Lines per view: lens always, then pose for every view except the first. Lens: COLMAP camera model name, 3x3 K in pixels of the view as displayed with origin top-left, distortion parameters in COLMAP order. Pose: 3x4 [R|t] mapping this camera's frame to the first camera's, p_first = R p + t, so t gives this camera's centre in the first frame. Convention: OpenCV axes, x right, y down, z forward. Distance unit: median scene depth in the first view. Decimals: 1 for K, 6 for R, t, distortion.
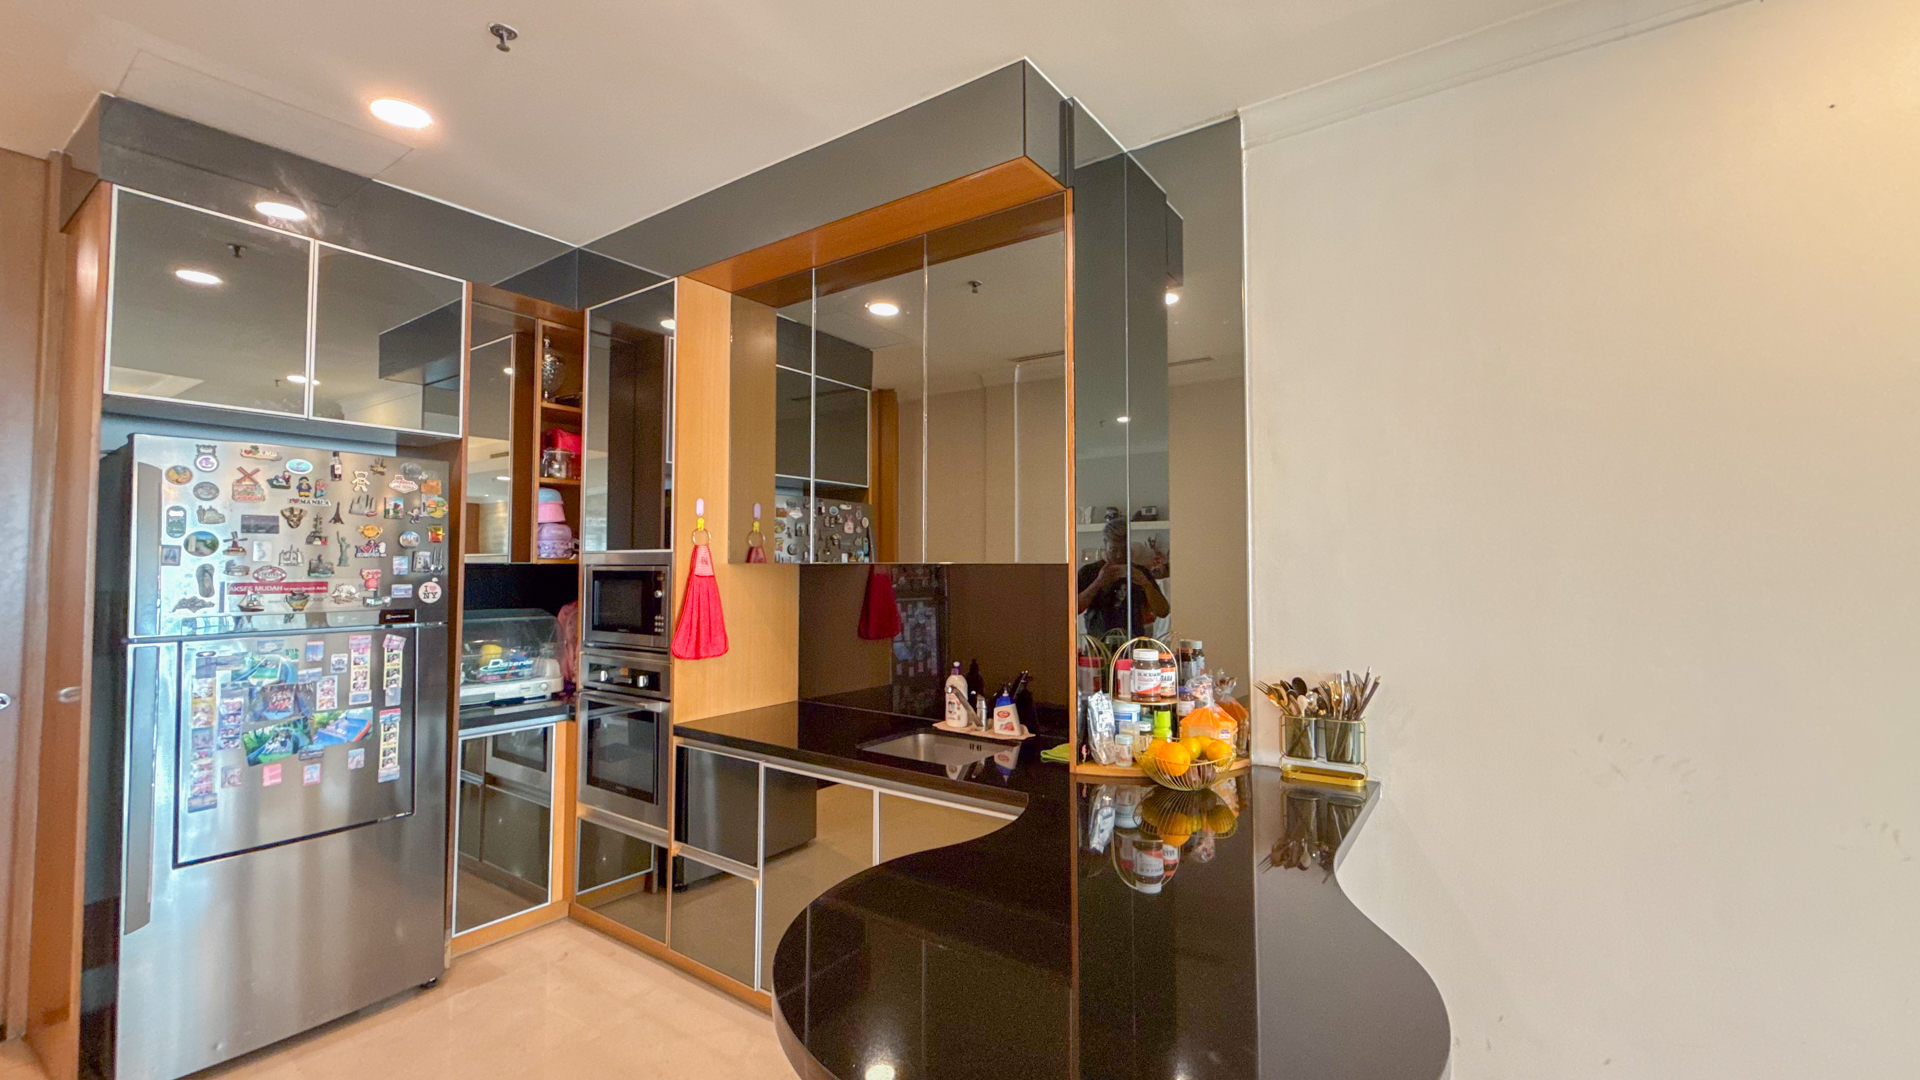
lens RADIAL K [[762.8, 0, 960.1], [0, 762.8, 536.6], [0, 0, 1]] dist [-0.007905, 0.000760]
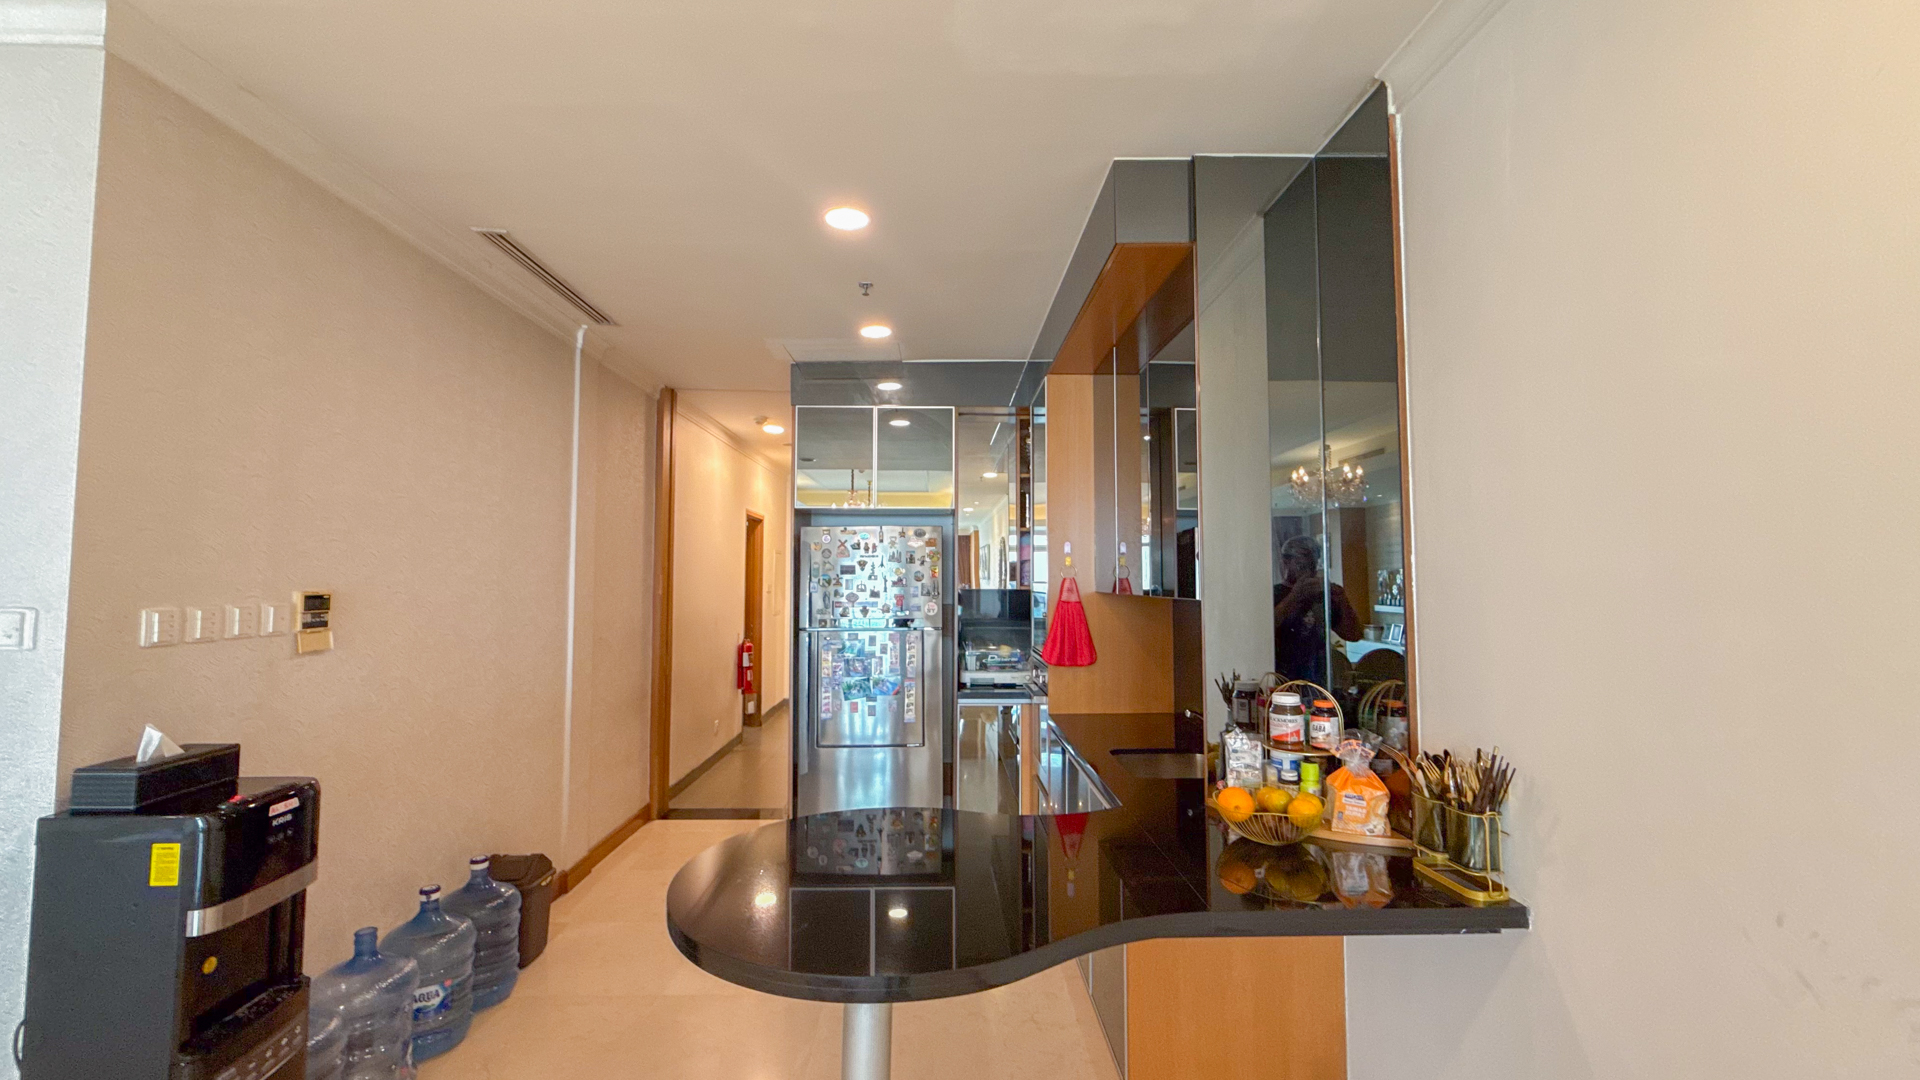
lens RADIAL K [[762.8, 0, 952.1], [0, 762.8, 537.4], [0, 0, 1]] dist [-0.007905, 0.000760]
pose [[0.597700, -0.043569, -0.800535, 0.681525], [0.033427, 0.999008, -0.029413, -0.030491], [0.801022, -0.009179, 0.598564, 0.085561]]
